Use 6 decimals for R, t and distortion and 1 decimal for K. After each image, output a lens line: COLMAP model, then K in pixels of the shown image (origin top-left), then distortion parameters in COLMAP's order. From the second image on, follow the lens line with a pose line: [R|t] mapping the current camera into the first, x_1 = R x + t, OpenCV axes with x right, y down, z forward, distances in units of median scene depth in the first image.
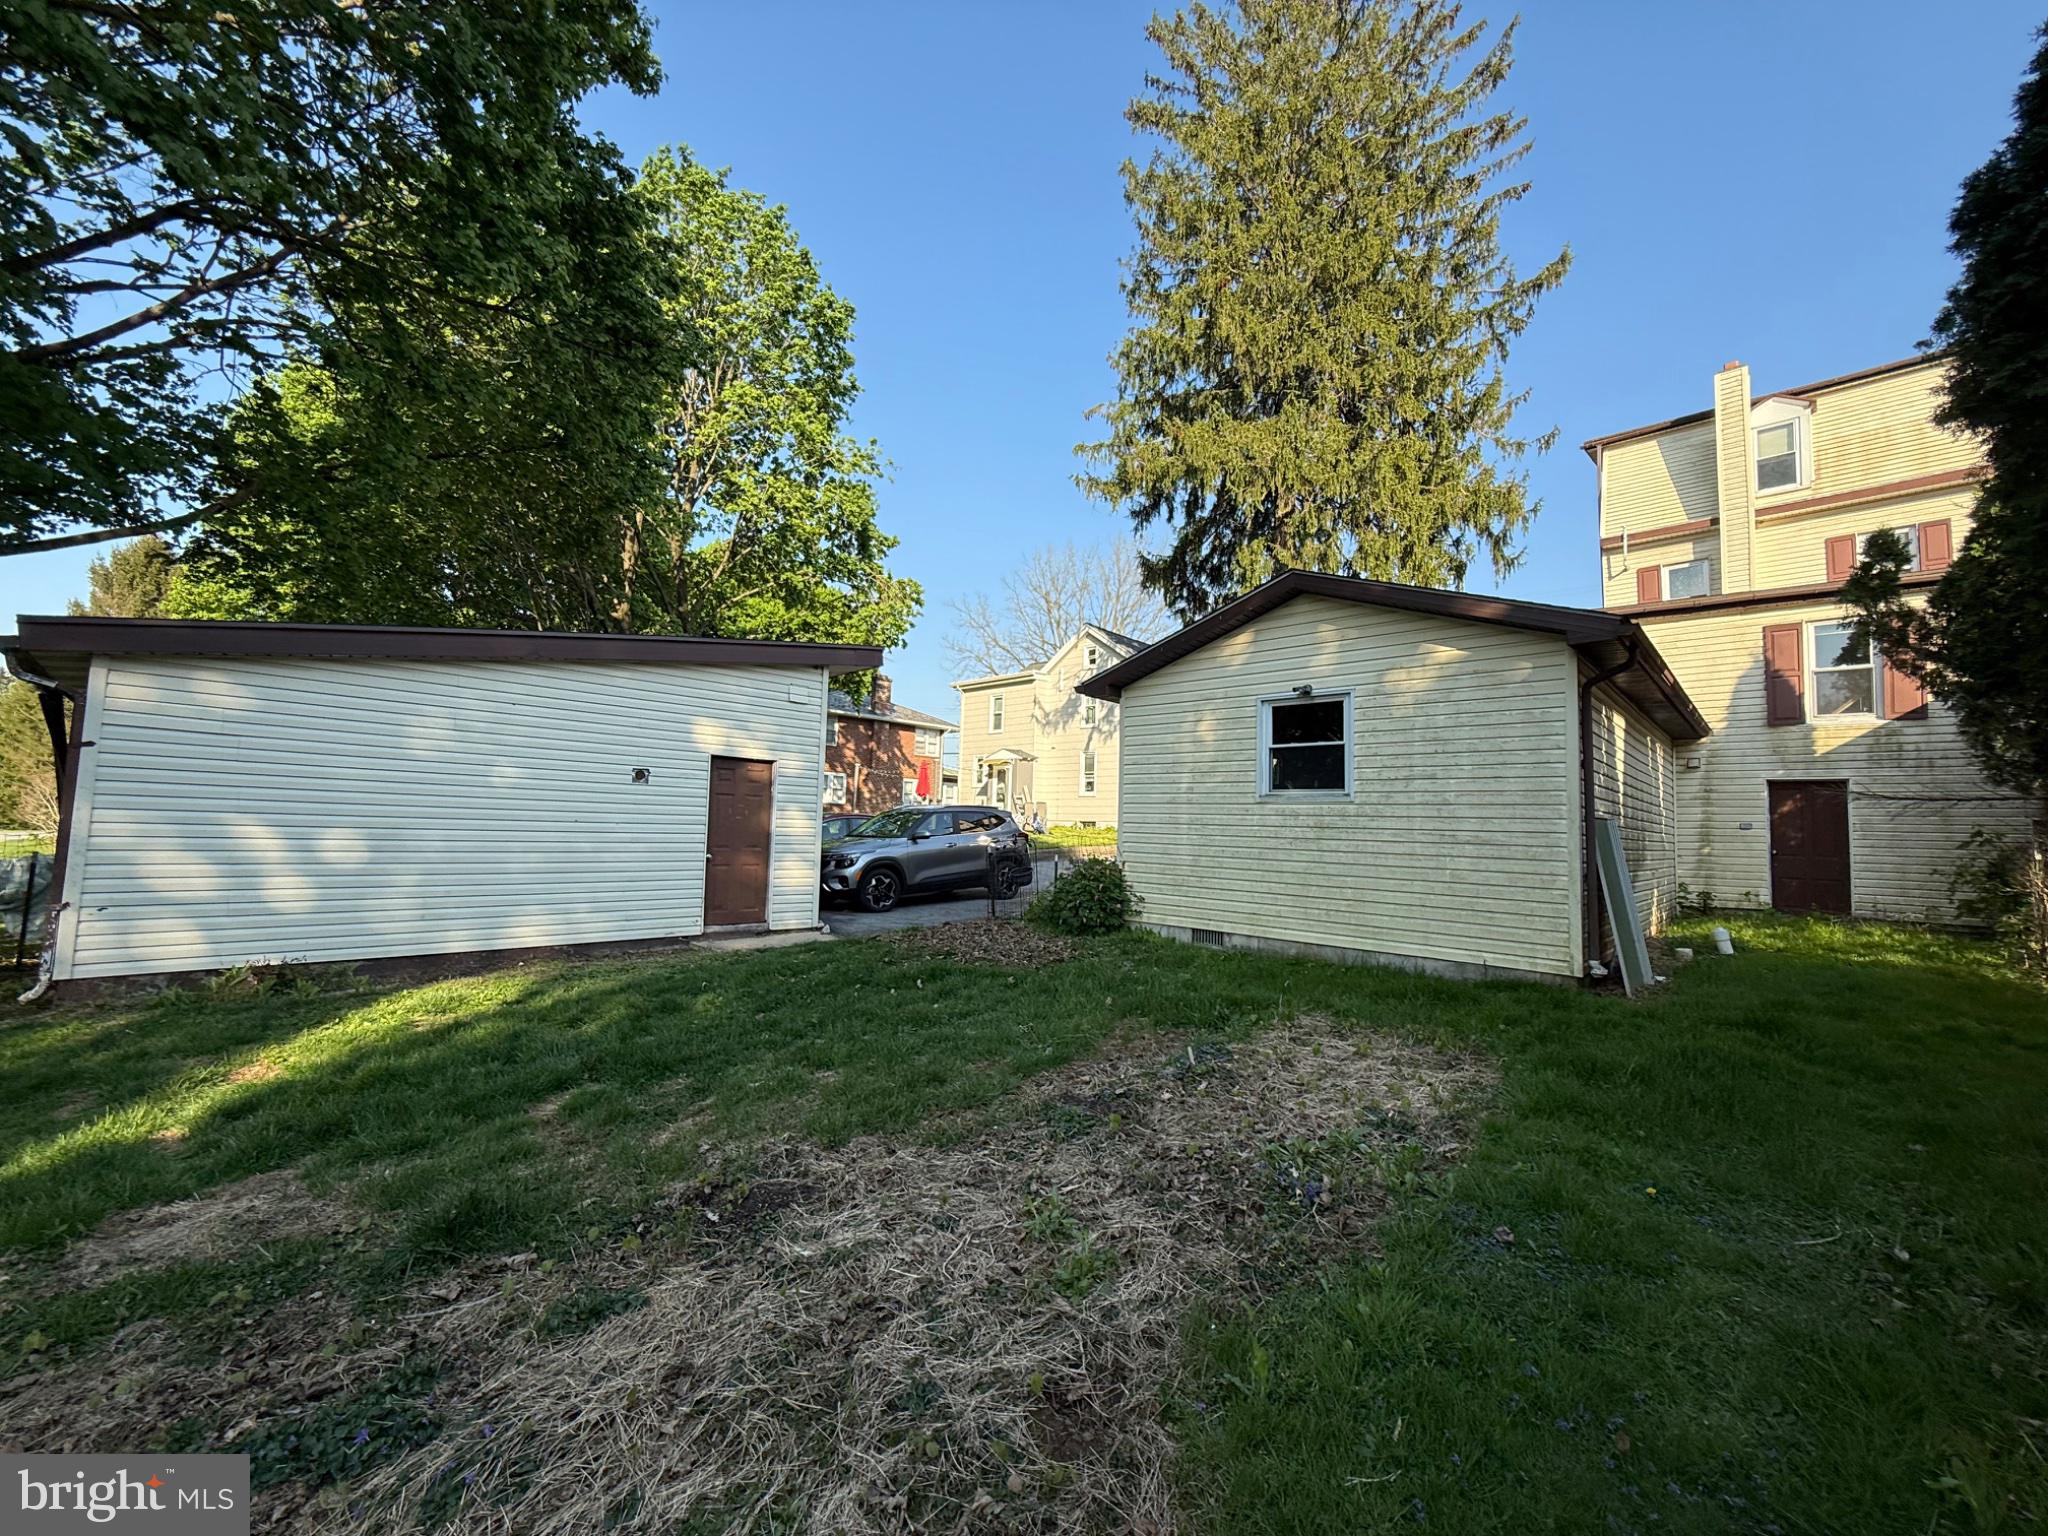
lens RADIAL K [[811.5, 0, 1026.9], [0, 811.5, 764.9], [0, 0, 1]] dist [-0.000648, 0.000439]
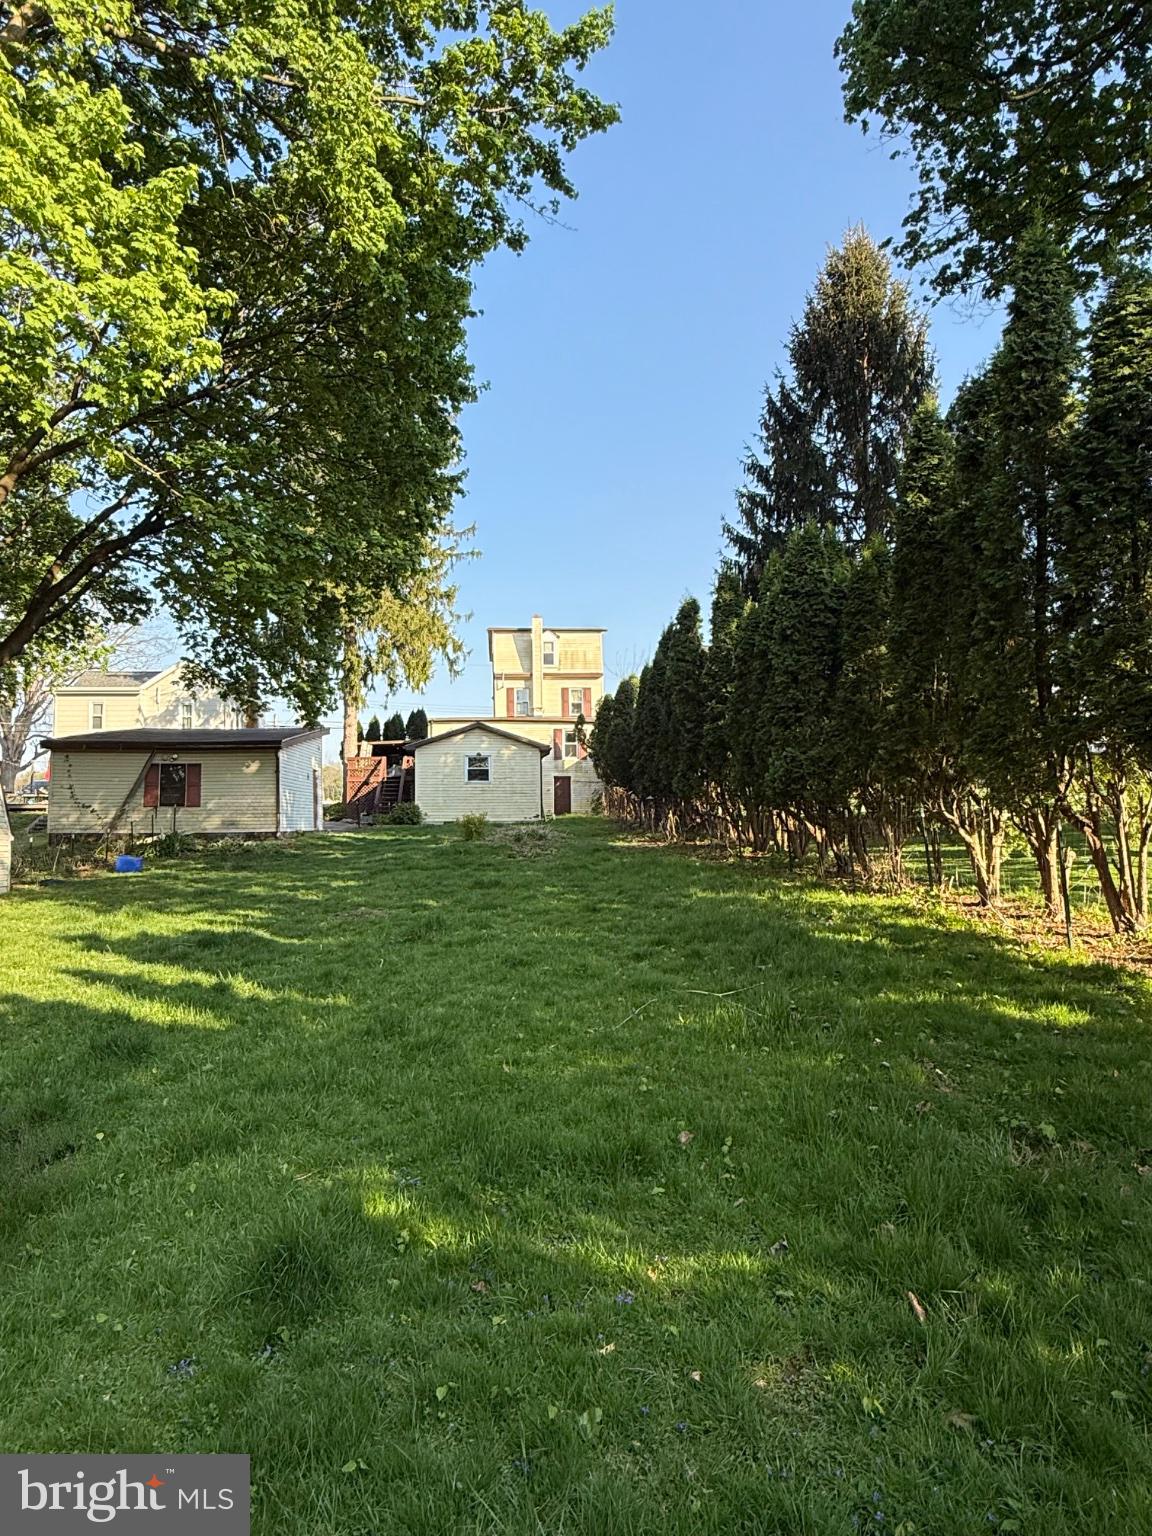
lens RADIAL K [[939.3, 0, 575.8], [0, 939.3, 766.6], [0, 0, 1]] dist [0.000036, 0.000000]
pose [[0.665594, 0.001588, 0.746313, -1.588679], [-0.019988, 0.999677, 0.015699, -0.068354], [-0.746047, -0.025366, 0.665410, -1.360579]]
